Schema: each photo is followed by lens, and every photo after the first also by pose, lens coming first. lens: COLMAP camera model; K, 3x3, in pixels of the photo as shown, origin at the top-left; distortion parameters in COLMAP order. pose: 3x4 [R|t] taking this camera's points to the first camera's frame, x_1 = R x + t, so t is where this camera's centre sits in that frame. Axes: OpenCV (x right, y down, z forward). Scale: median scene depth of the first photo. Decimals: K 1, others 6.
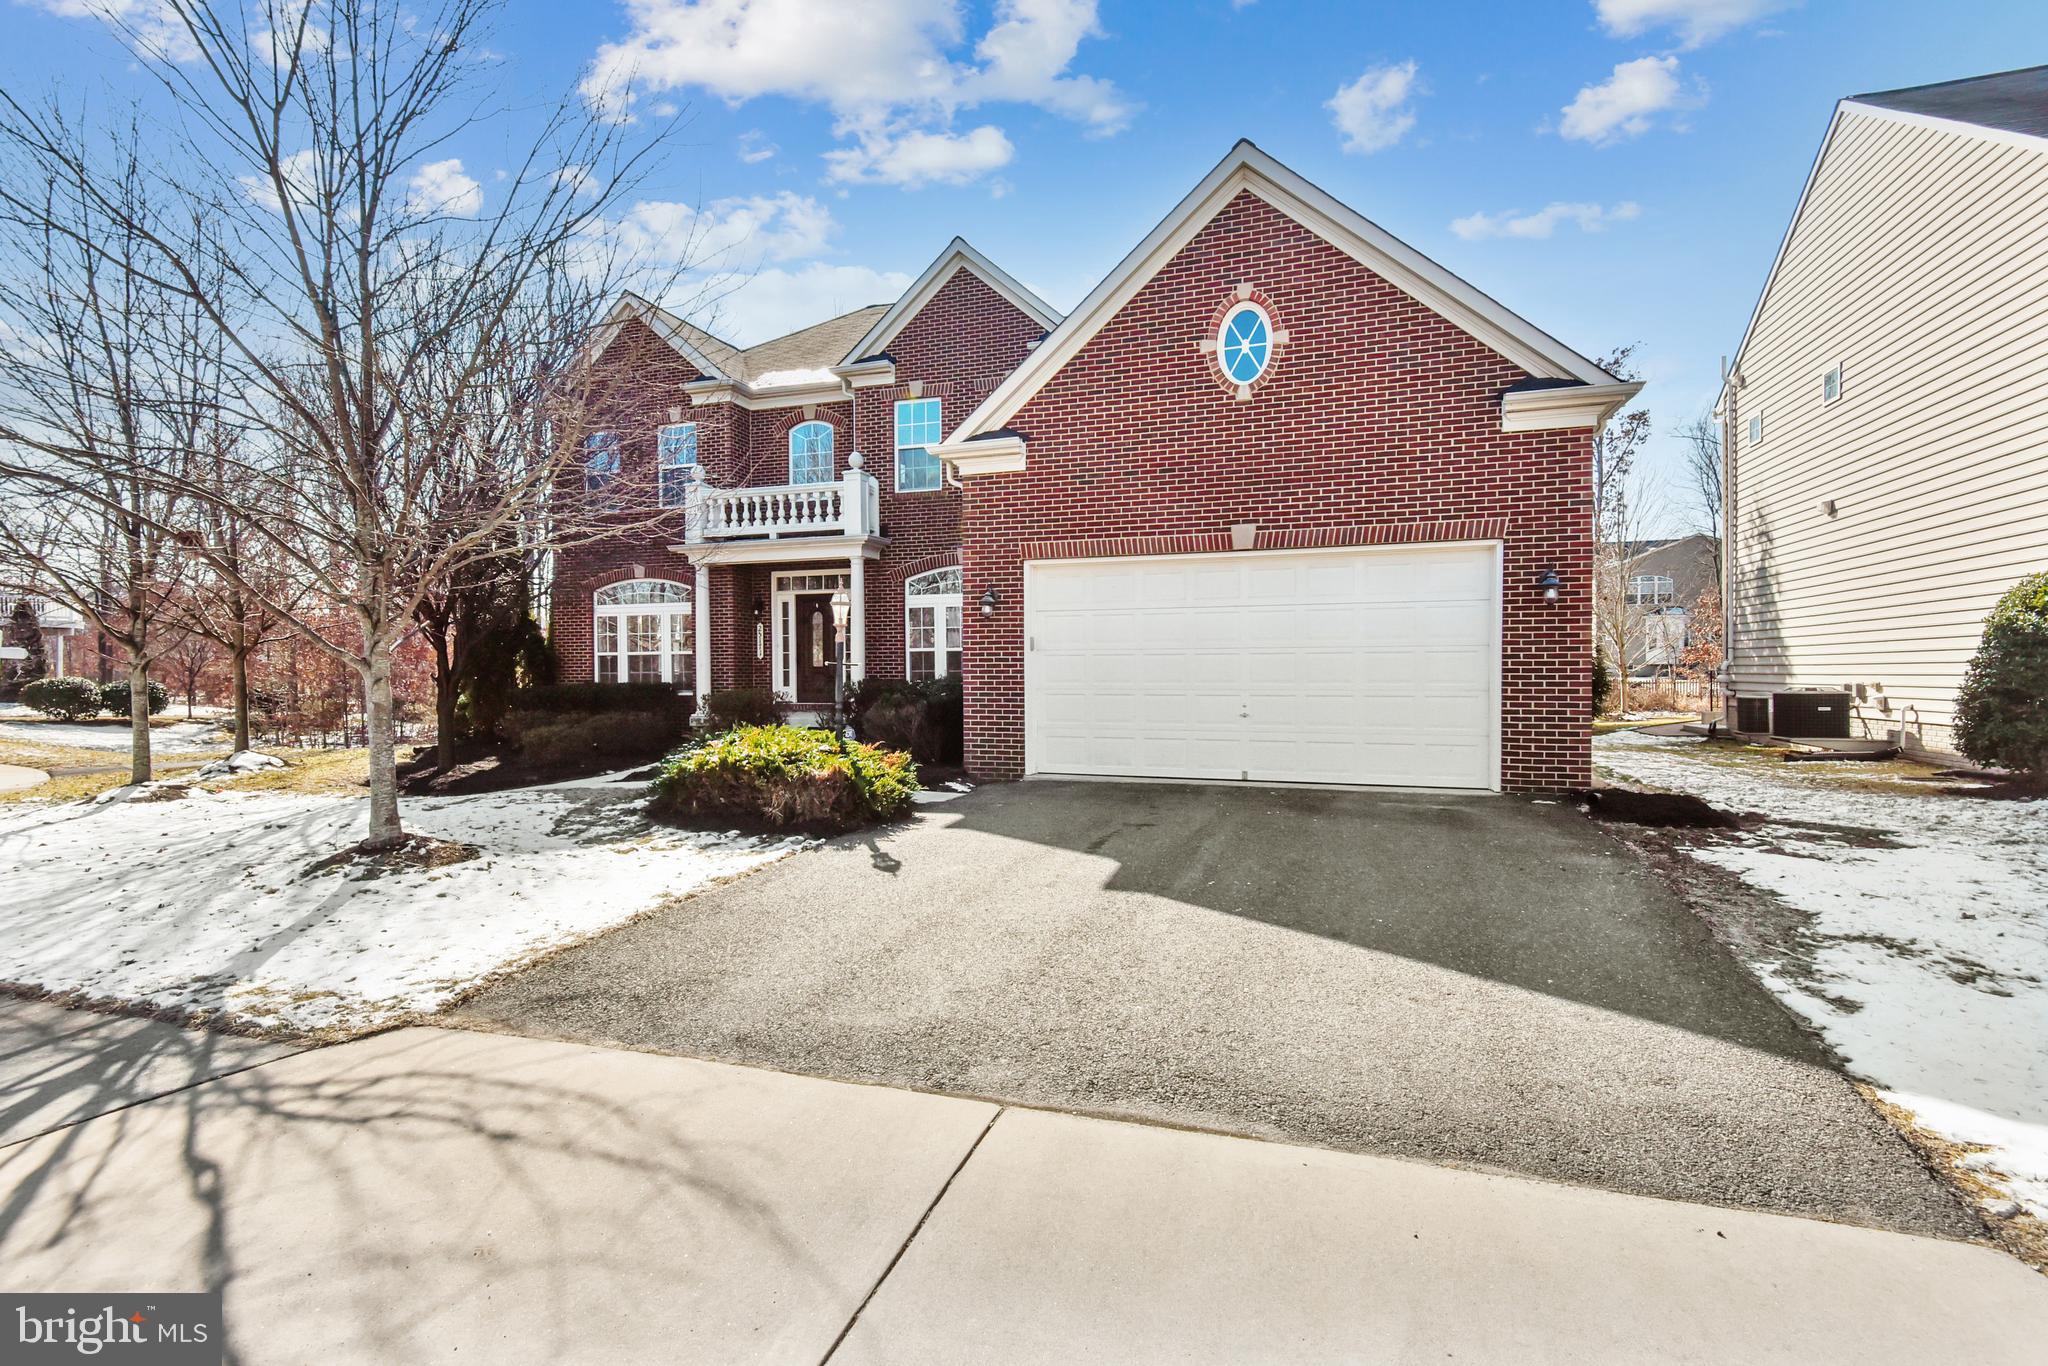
lens RADIAL K [[912.8, 0, 1030.8], [0, 912.8, 702.0], [0, 0, 1]] dist [-0.001012, -0.000397]
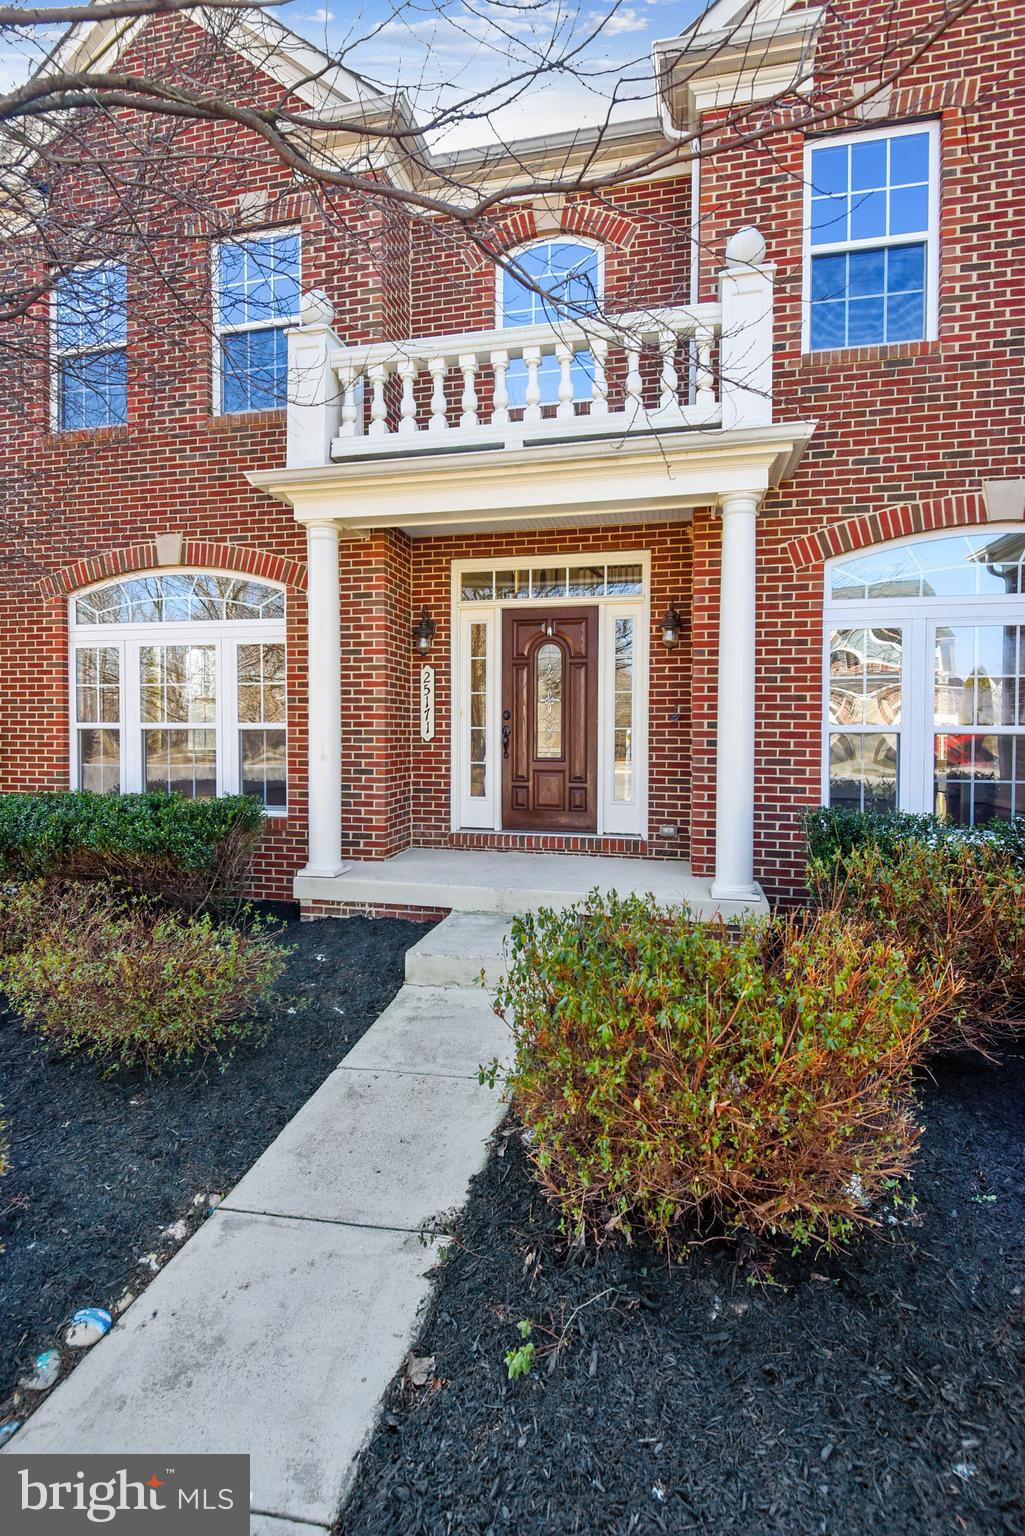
lens RADIAL K [[801.7, 0, 560.3], [0, 801.7, 768.7], [0, 0, 1]] dist [0.012525, -0.016139]
pose [[0.996800, 0.007080, 0.079621, -0.279086], [-0.007884, 0.999921, 0.009796, -0.039586], [-0.079545, -0.010392, 0.996777, 0.613090]]
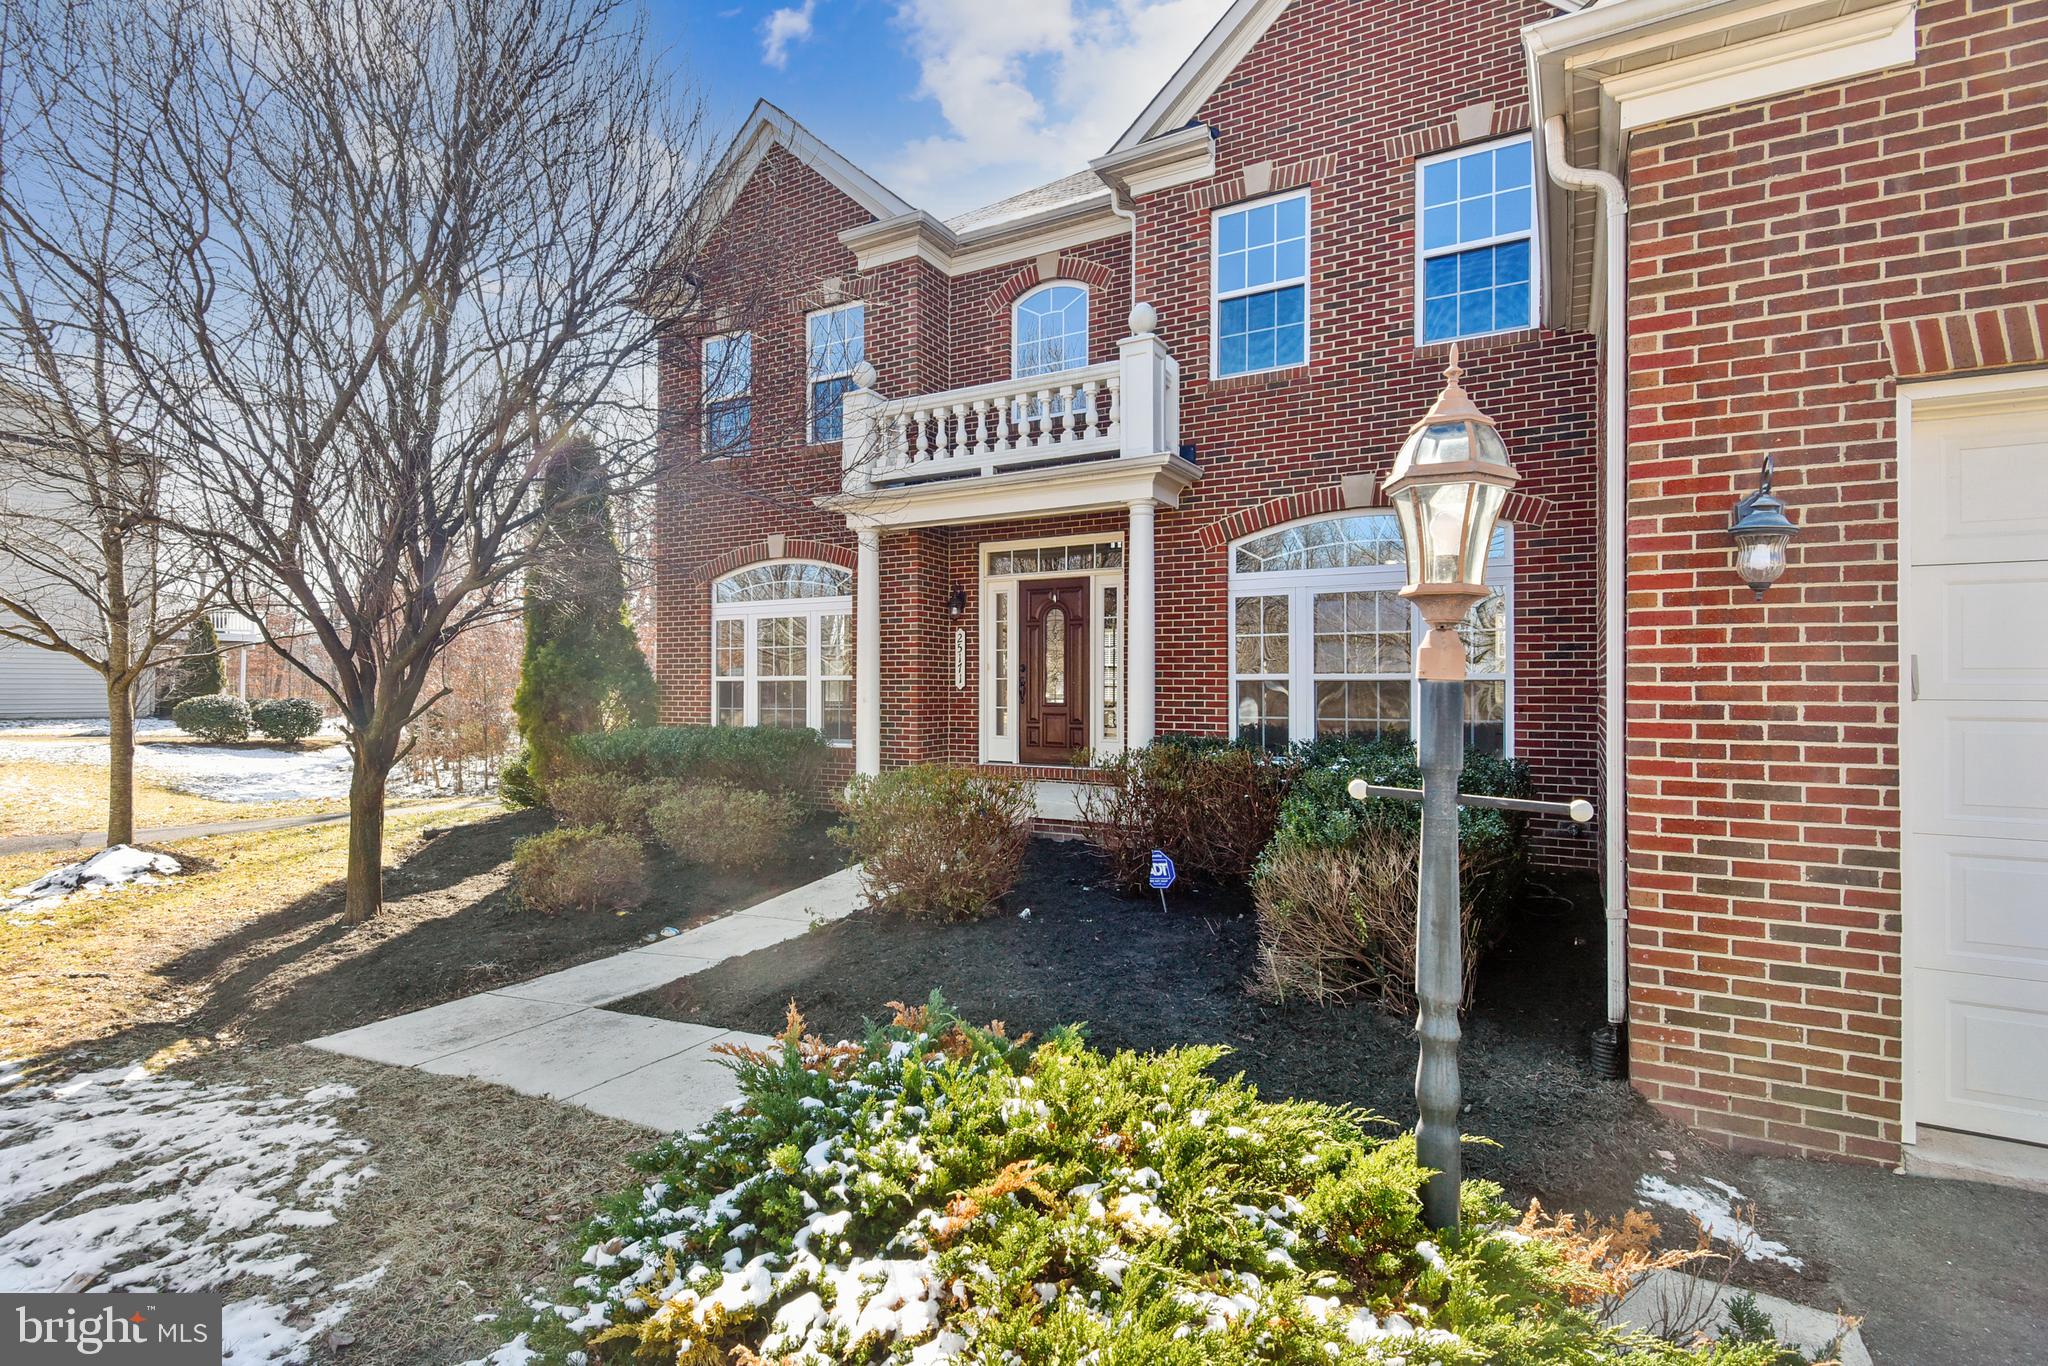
lens RADIAL K [[993.6, 0, 1026.0], [0, 993.6, 716.3], [0, 0, 1]] dist [0.001884, -0.000468]
pose [[0.978611, 0.013430, -0.205279, -0.127821], [-0.014493, 0.999888, -0.003675, -0.029441], [0.205207, 0.006572, 0.978697, 0.396688]]
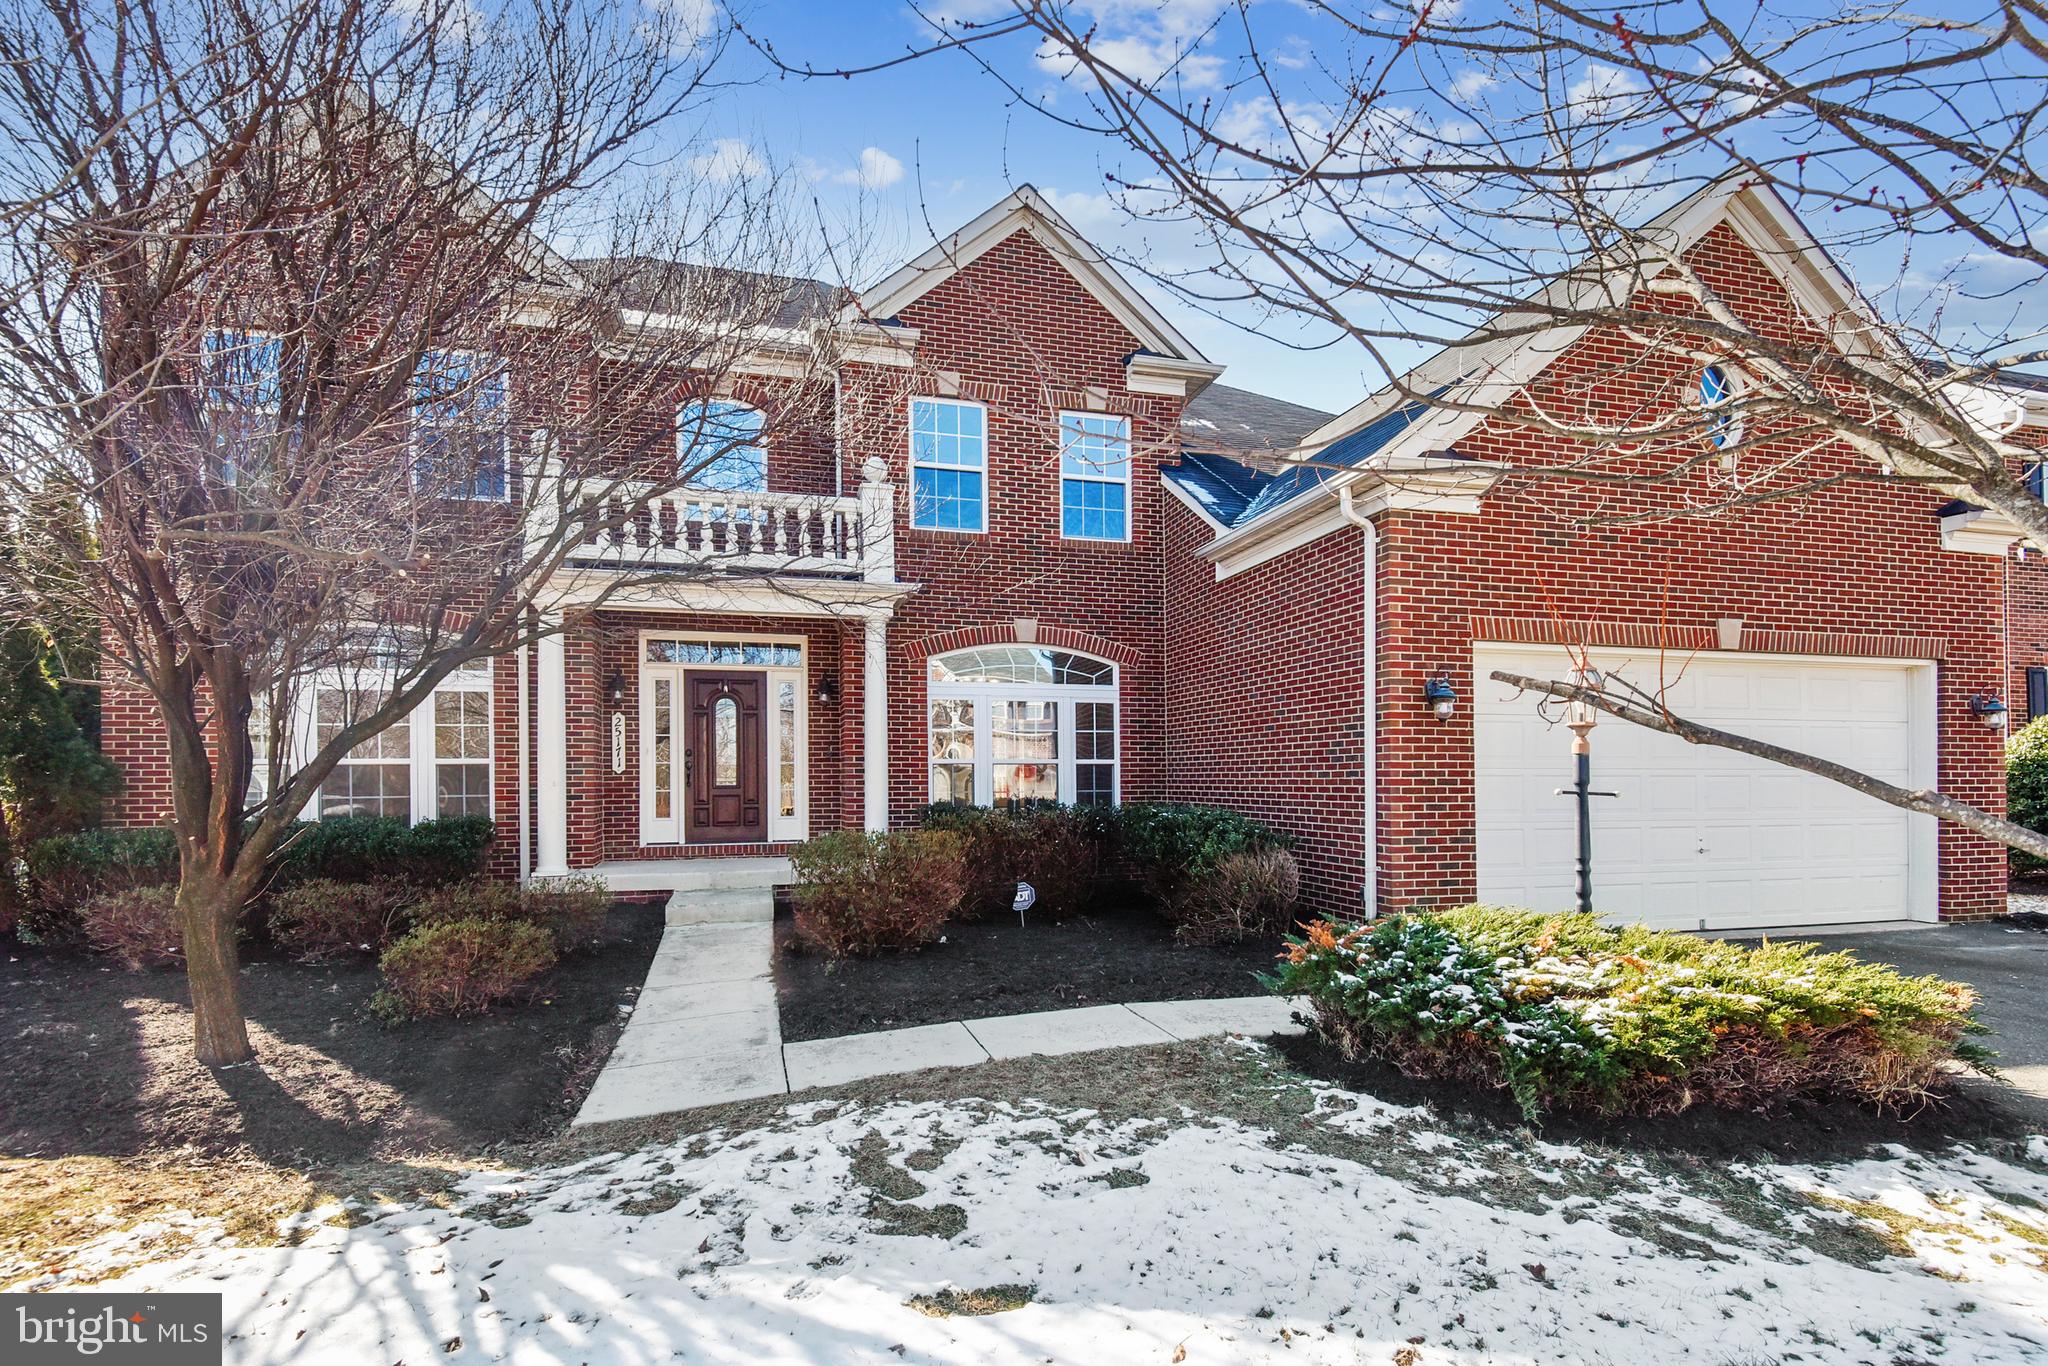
lens RADIAL K [[917.3, 0, 1113.8], [0, 917.3, 789.3], [0, 0, 1]] dist [0.000903, -0.000253]
pose [[0.833730, -0.005116, 0.552148, -0.385077], [0.019282, 0.999617, -0.019853, -0.019479], [-0.551835, 0.027198, 0.833509, 0.343978]]
